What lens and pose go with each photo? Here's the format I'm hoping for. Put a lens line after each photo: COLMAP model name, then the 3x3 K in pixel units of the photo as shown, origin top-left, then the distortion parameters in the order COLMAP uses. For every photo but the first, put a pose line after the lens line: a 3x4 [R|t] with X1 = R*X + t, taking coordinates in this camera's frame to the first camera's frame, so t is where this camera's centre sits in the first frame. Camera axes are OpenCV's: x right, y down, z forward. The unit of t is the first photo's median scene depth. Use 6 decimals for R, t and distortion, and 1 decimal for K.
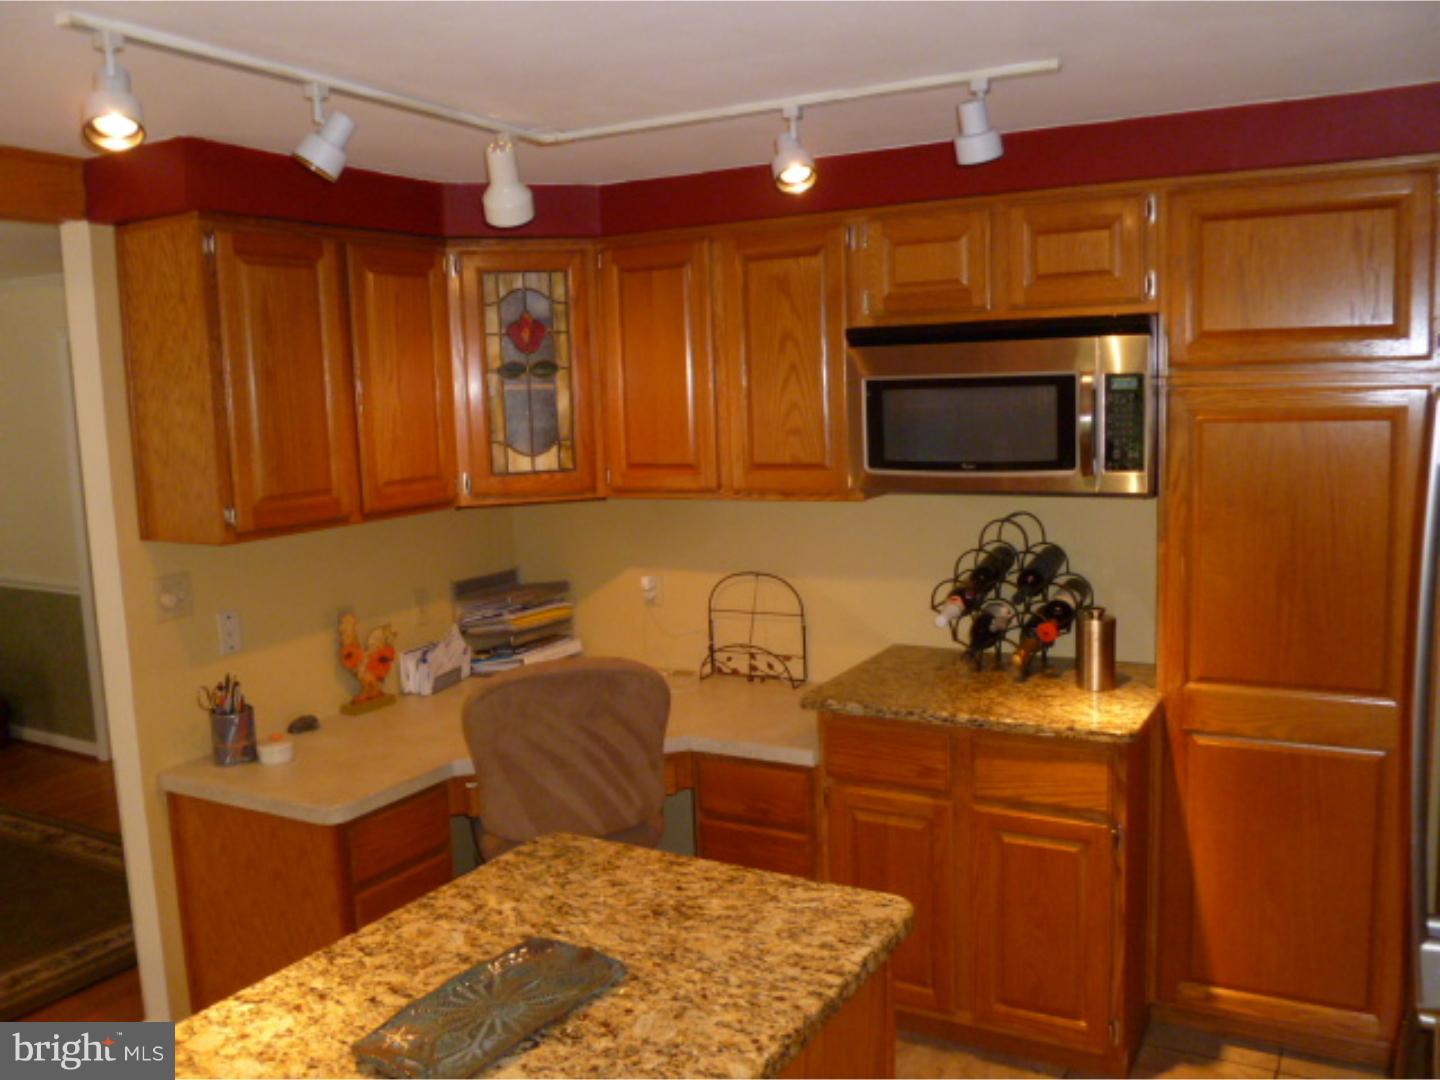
lens RADIAL K [[1237.6, 0, 720.0], [0, 1237.6, 540.0], [0, 0, 1]] dist [-0.066408, 0.002798]
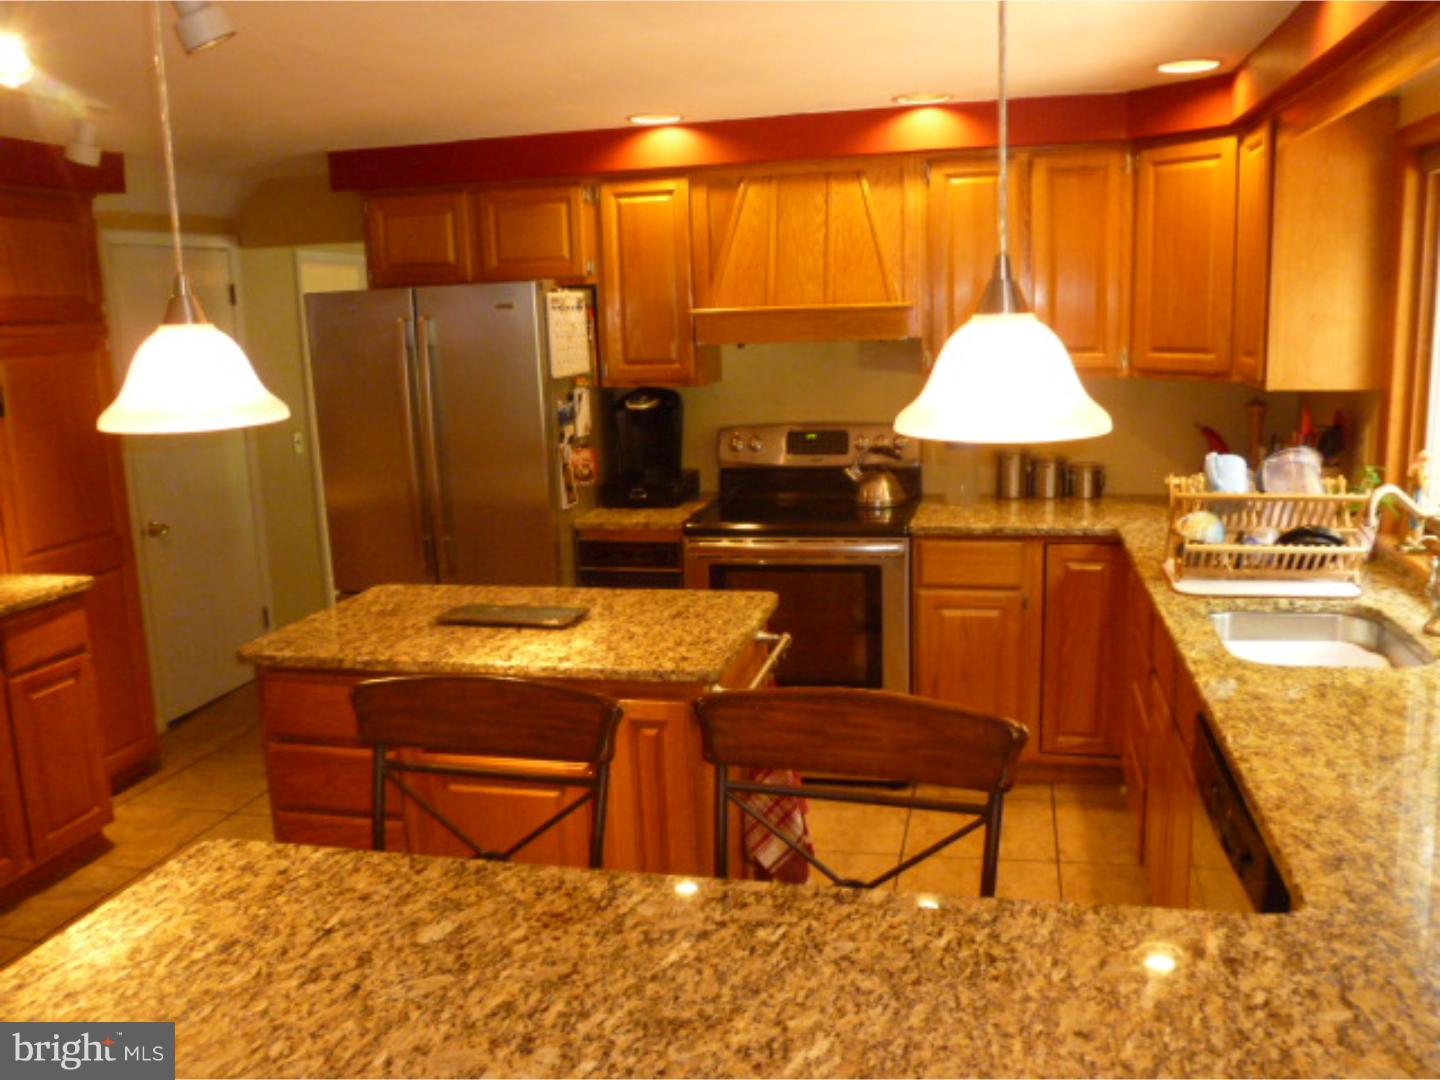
lens RADIAL K [[1237.6, 0, 720.0], [0, 1237.6, 540.0], [0, 0, 1]] dist [-0.066408, 0.002798]
pose [[-0.285564, -0.130834, 0.949387, -1.843002], [0.173978, 0.967100, 0.185605, -0.032976], [-0.942436, 0.218174, -0.253407, 1.012052]]
